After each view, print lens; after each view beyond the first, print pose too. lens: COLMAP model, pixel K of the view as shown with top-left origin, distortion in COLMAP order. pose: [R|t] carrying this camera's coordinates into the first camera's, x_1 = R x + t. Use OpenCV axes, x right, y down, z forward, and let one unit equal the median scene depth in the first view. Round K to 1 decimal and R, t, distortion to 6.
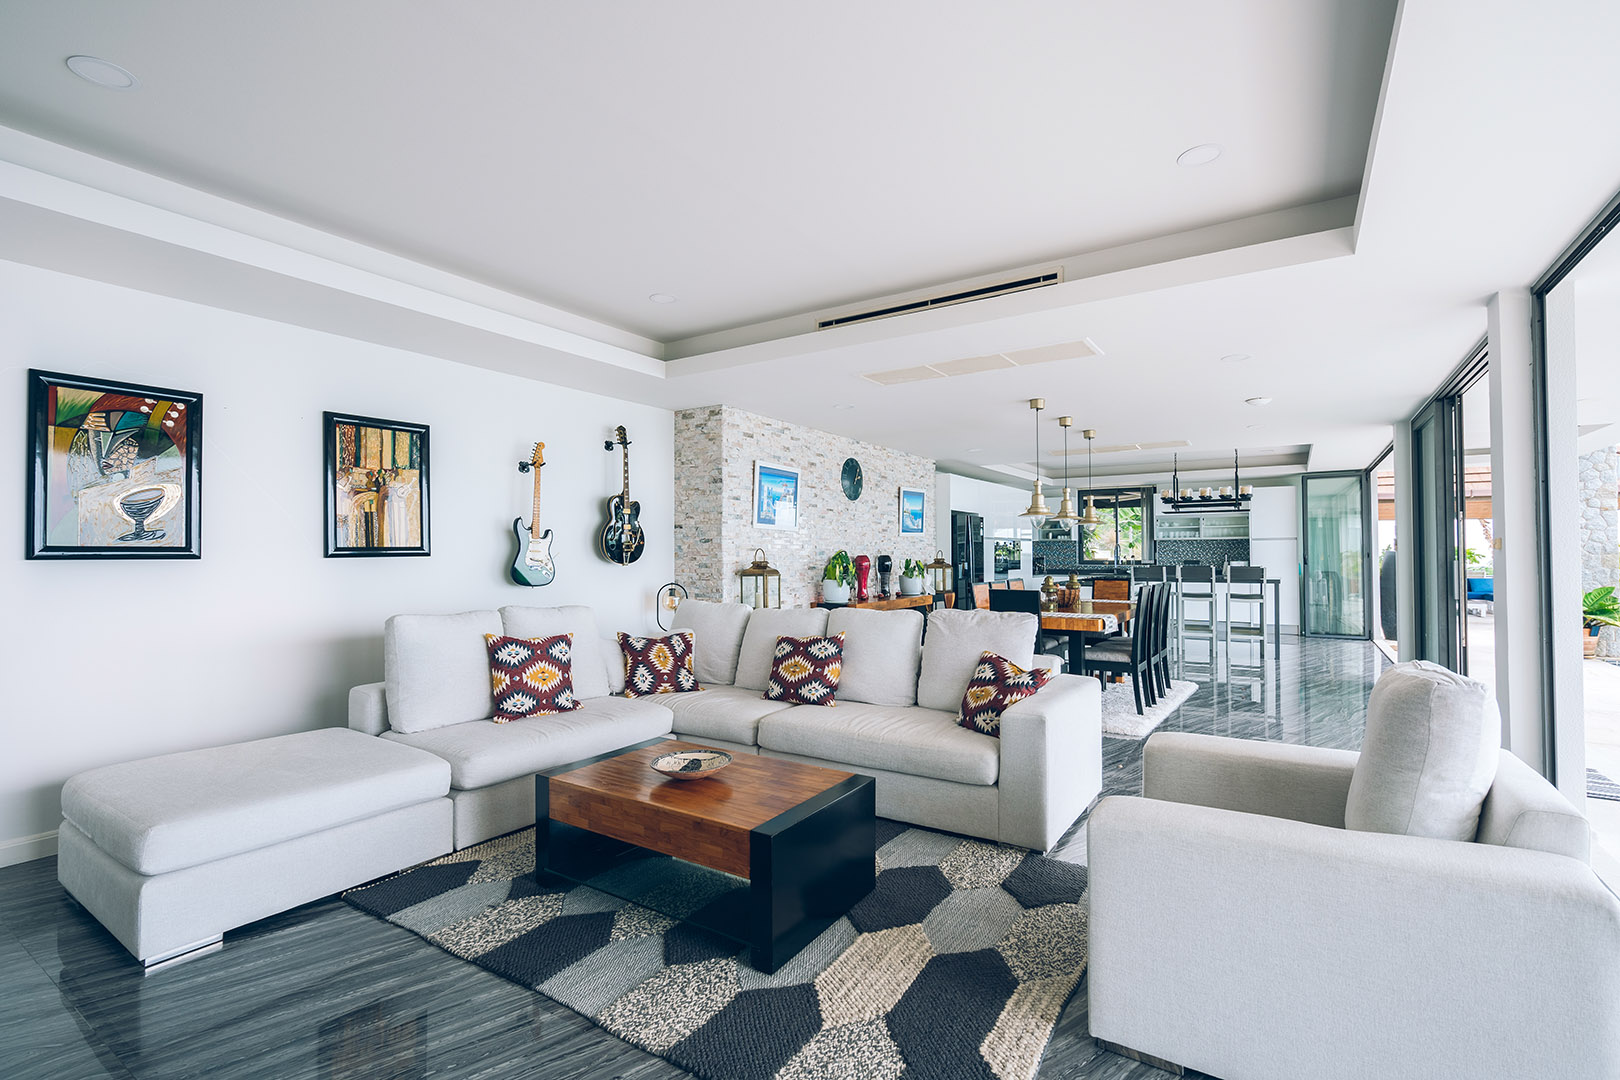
lens RADIAL K [[732.0, 0, 810.9], [0, 732.0, 541.4], [0, 0, 1]] dist [-0.008461, 0.003655]
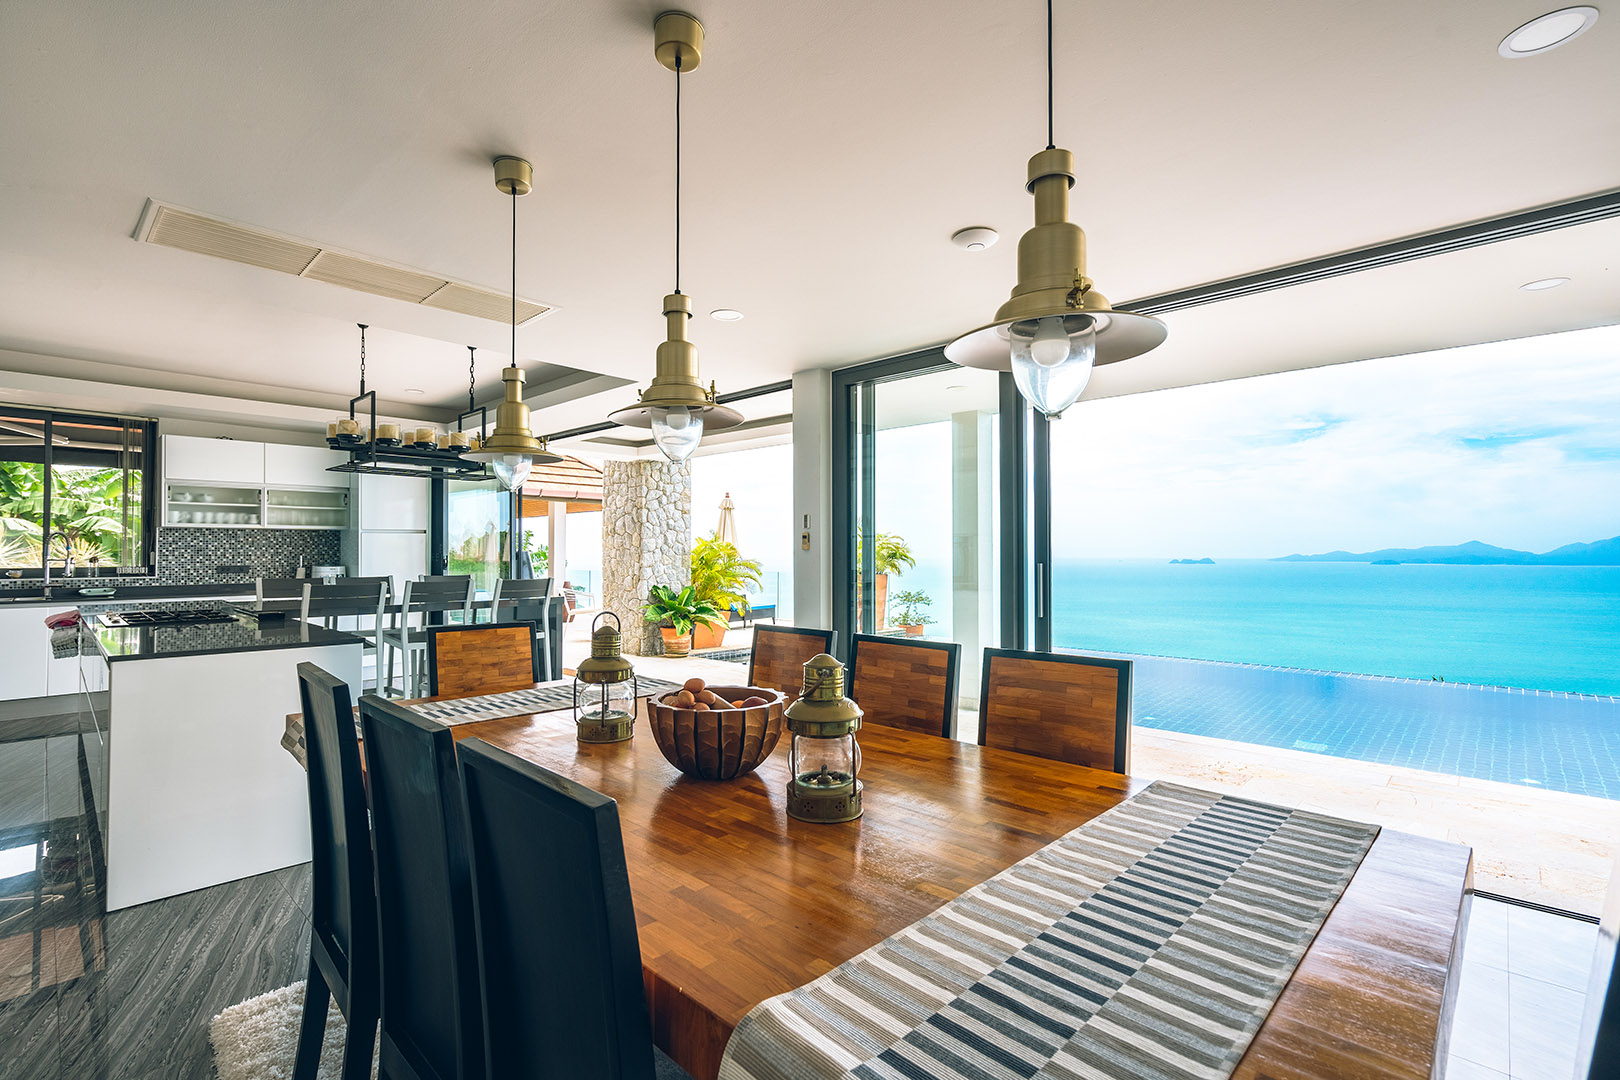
lens RADIAL K [[732.0, 0, 810.0], [0, 732.0, 544.9], [0, 0, 1]] dist [-0.008461, 0.003655]
pose [[0.175195, 0.013864, 0.984436, 0.150796], [-0.017318, 0.999790, -0.010998, 0.023780], [-0.984381, -0.015122, 0.175398, 1.298799]]
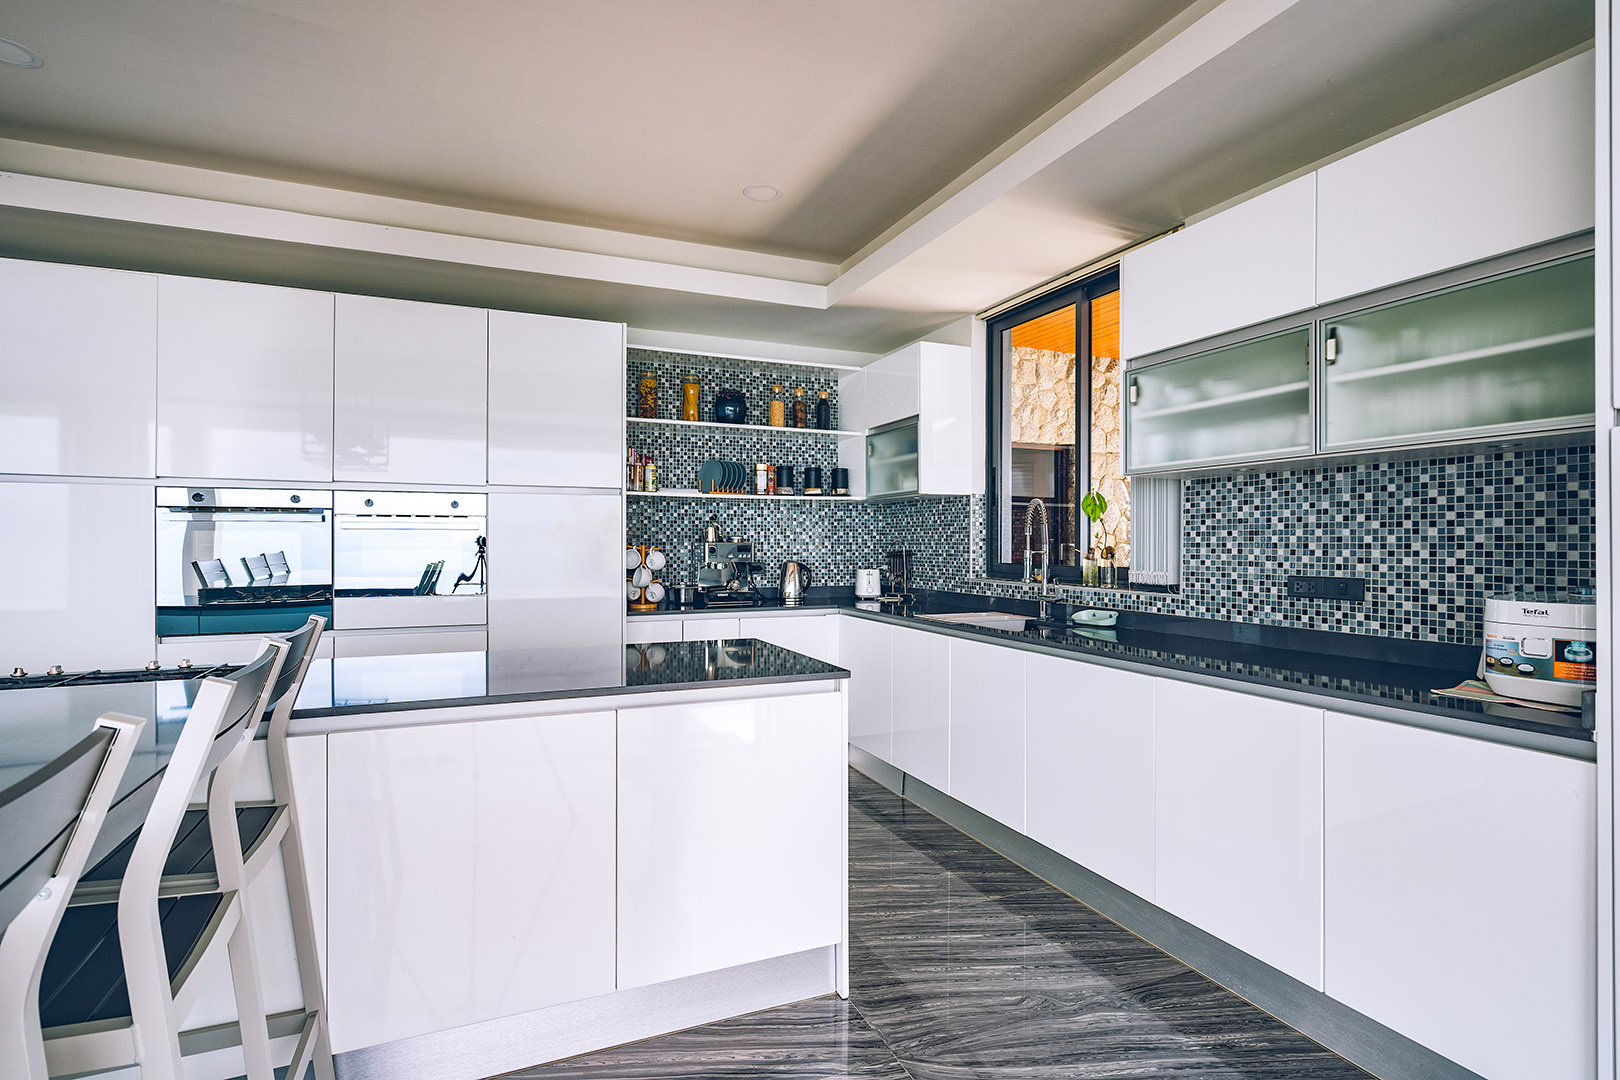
lens RADIAL K [[788.1, 0, 810.1], [0, 788.1, 542.8], [0, 0, 1]] dist [-0.003157, -0.000702]
pose [[0.838772, 0.005063, -0.544459, 1.423426], [0.006456, 0.999794, 0.019244, 0.034458], [0.544444, -0.019657, 0.838567, 2.089760]]
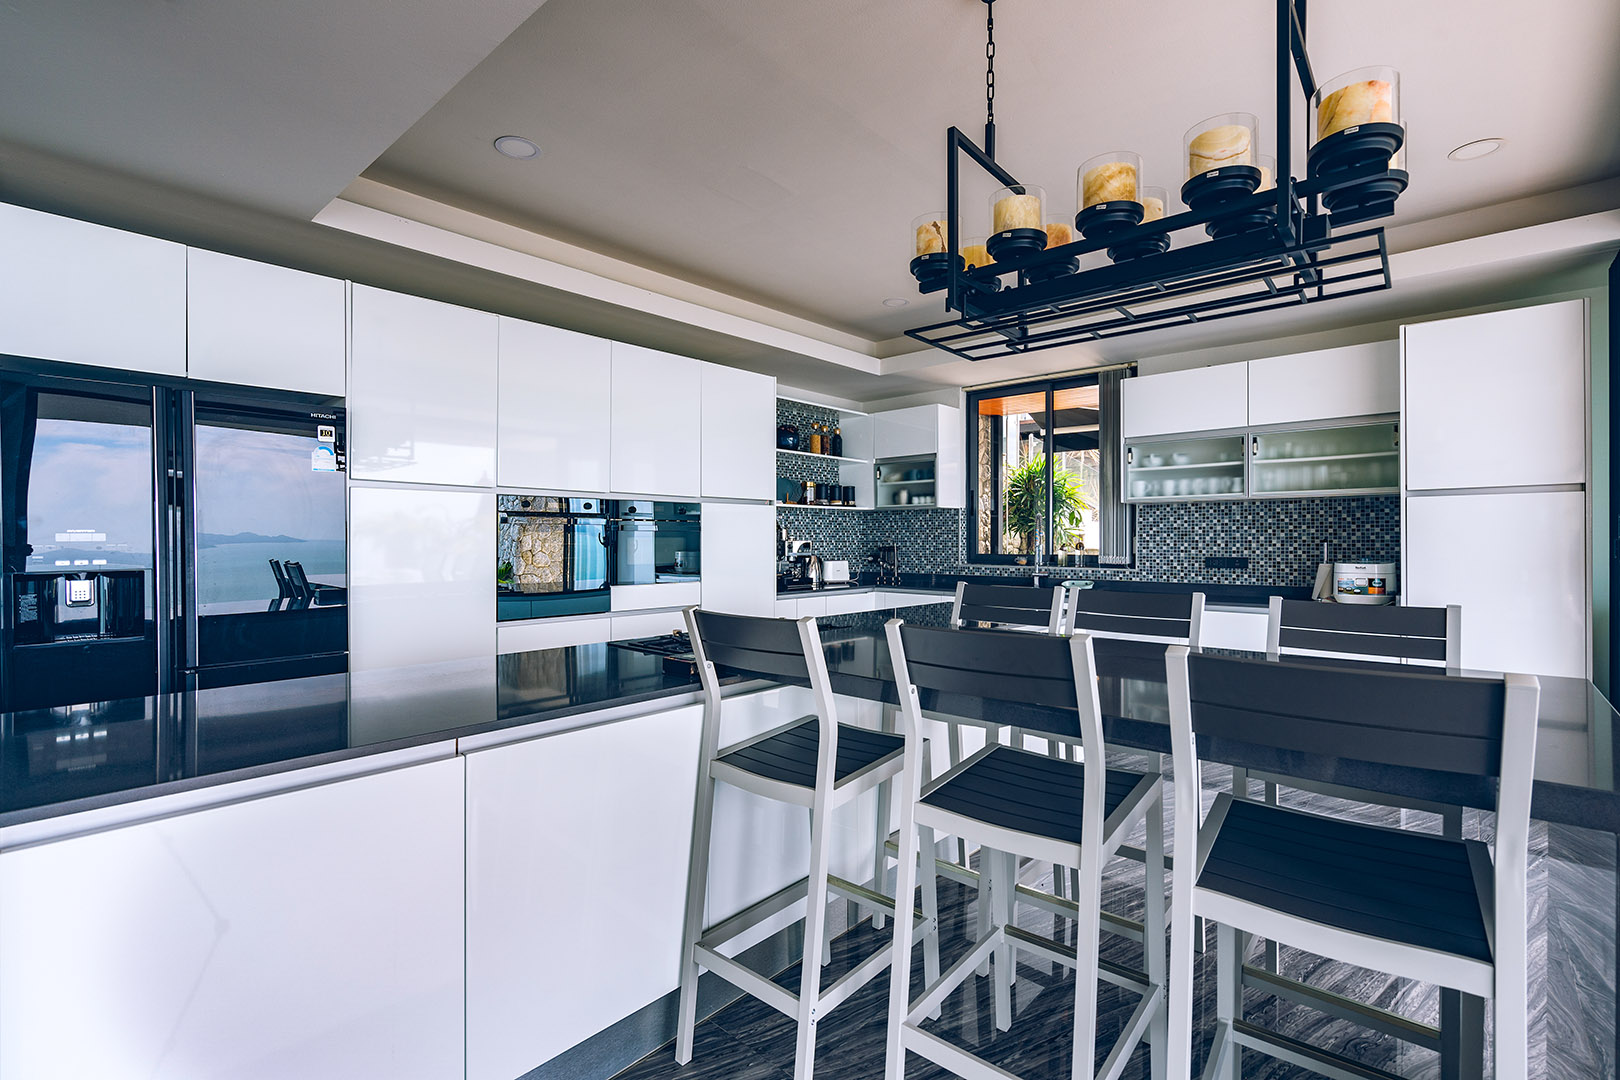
lens RADIAL K [[732.0, 0, 814.5], [0, 732.0, 542.4], [0, 0, 1]] dist [-0.008461, 0.003655]
pose [[0.989713, 0.002773, -0.143039, 1.010490], [0.000590, 0.999724, 0.023467, 0.026616], [0.143064, -0.023310, 0.989439, 1.665563]]
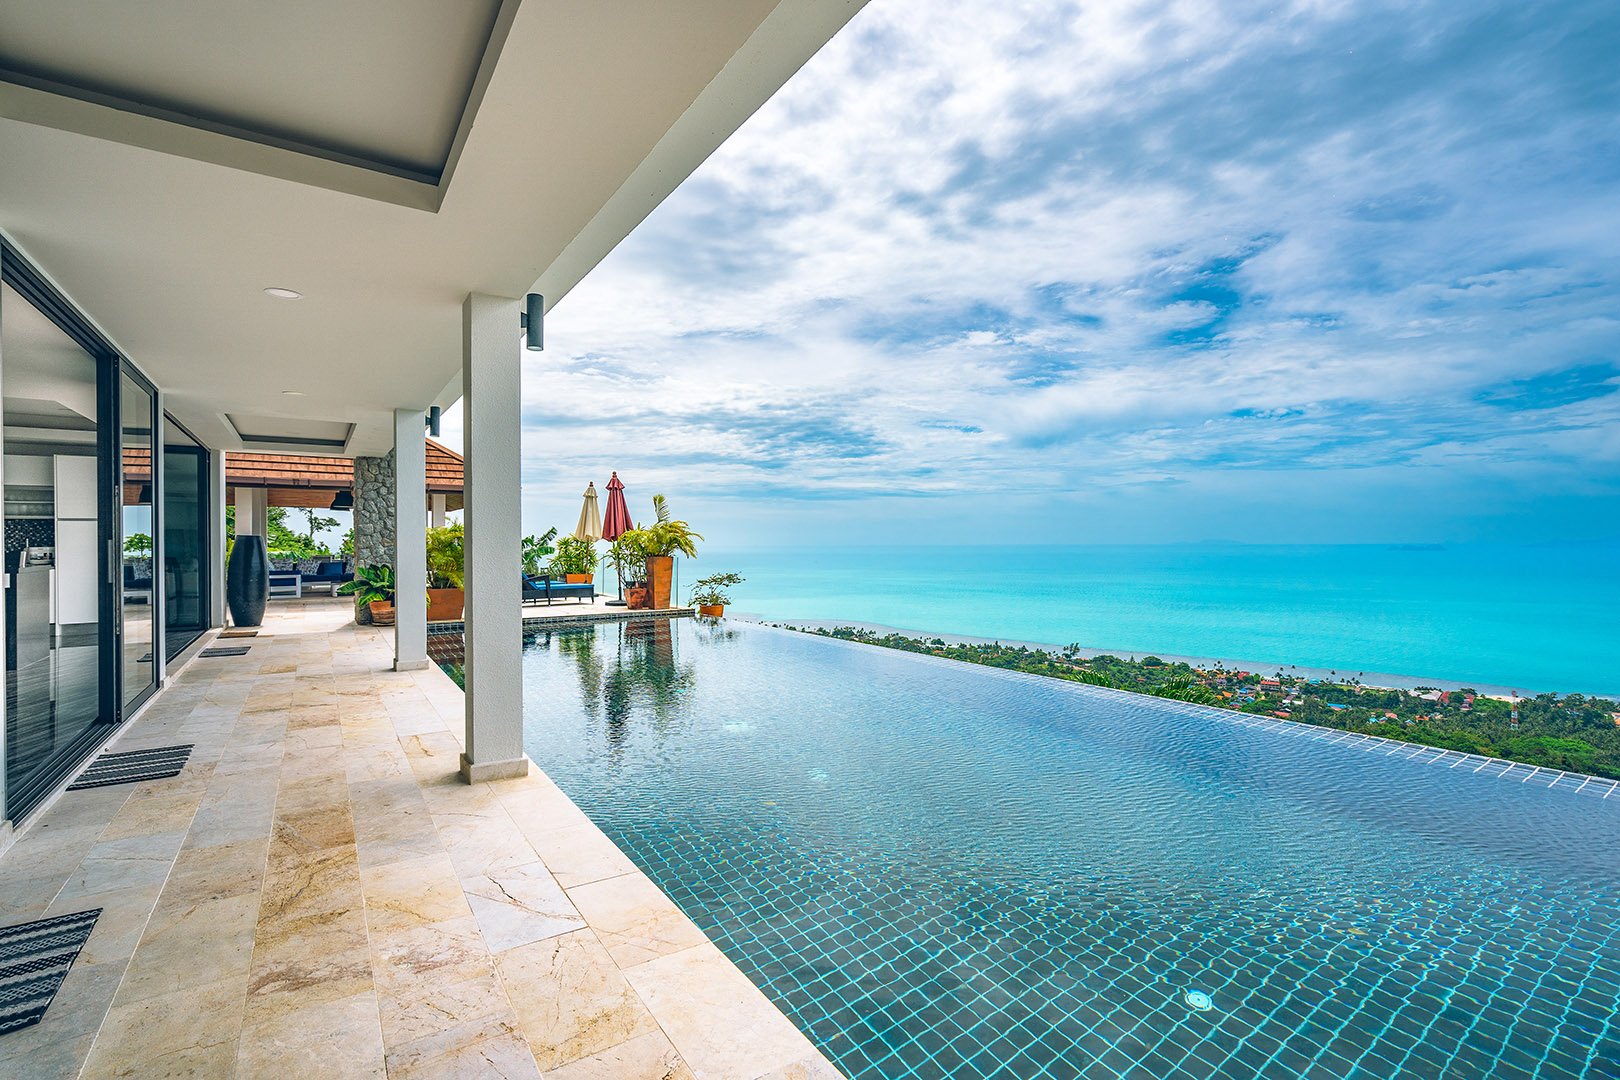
lens RADIAL K [[732.0, 0, 812.3], [0, 732.0, 541.6], [0, 0, 1]] dist [-0.008461, 0.003655]
pose [[0.379086, -0.001056, 0.925361, 0.446803], [-0.014189, 0.999875, 0.006954, 0.011184], [-0.925253, -0.015766, 0.379024, -0.181453]]
